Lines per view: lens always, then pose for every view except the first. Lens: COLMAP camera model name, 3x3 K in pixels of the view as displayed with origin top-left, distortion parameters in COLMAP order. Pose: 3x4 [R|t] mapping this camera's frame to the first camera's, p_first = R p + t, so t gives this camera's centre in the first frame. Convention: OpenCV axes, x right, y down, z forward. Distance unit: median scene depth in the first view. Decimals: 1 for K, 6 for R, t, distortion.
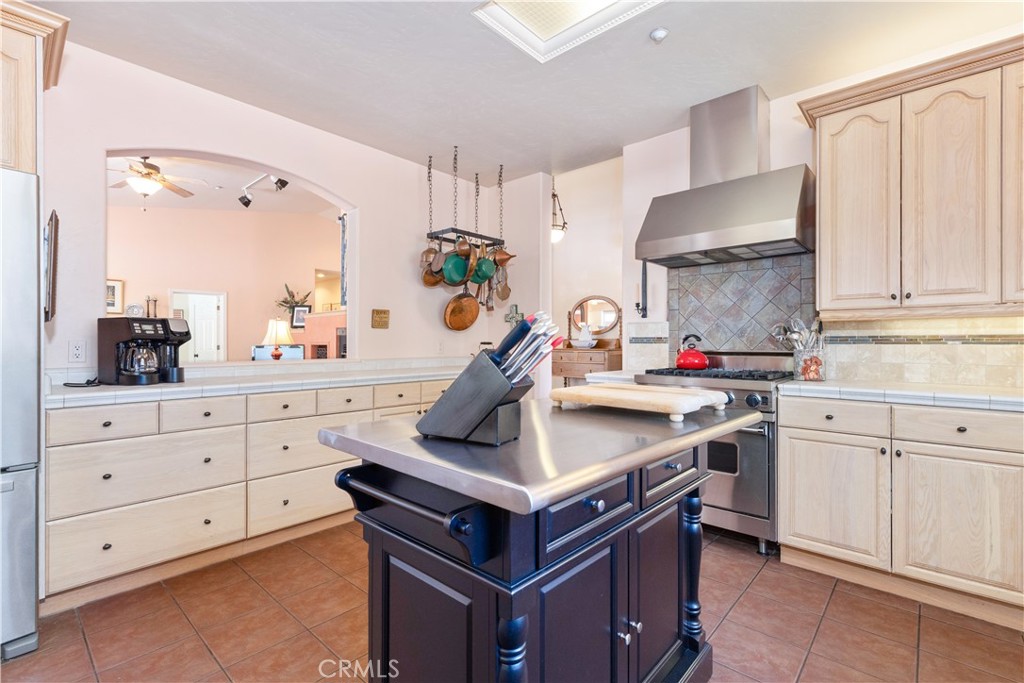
lens RADIAL K [[464.3, 0, 511.3], [0, 464.3, 343.9], [0, 0, 1]] dist [-0.000335, 0.000042]
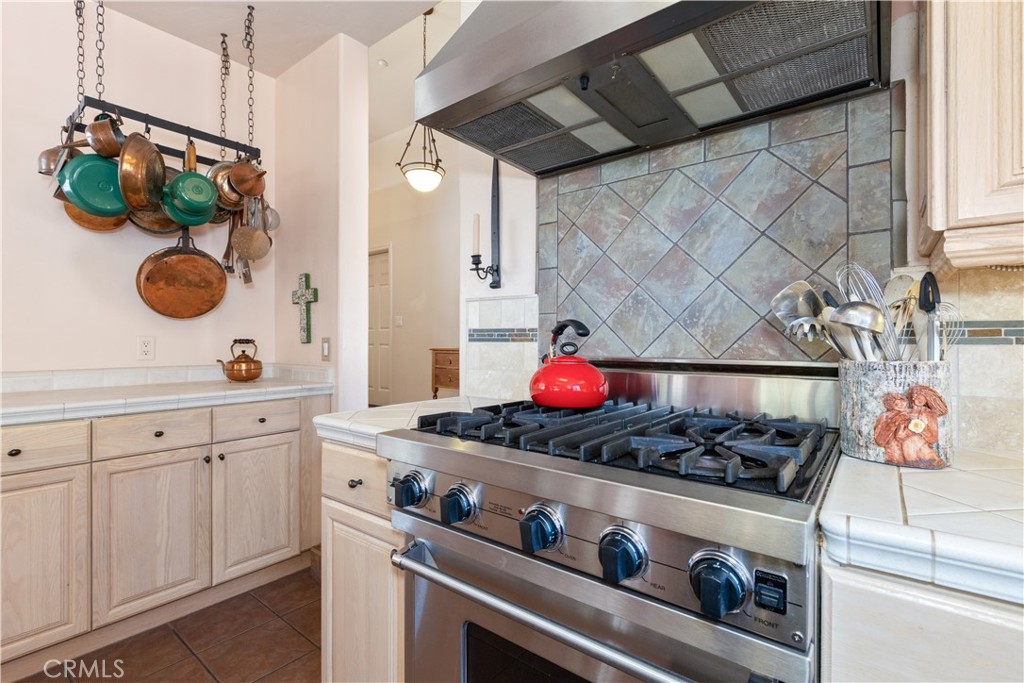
lens RADIAL K [[464.3, 0, 490.7], [0, 464.3, 339.8], [0, 0, 1]] dist [-0.000335, 0.000042]
pose [[0.999783, -0.000040, 0.020819, 0.308104], [0.000137, 0.999989, -0.004641, -0.000965], [-0.020819, 0.004643, 0.999772, 0.590645]]
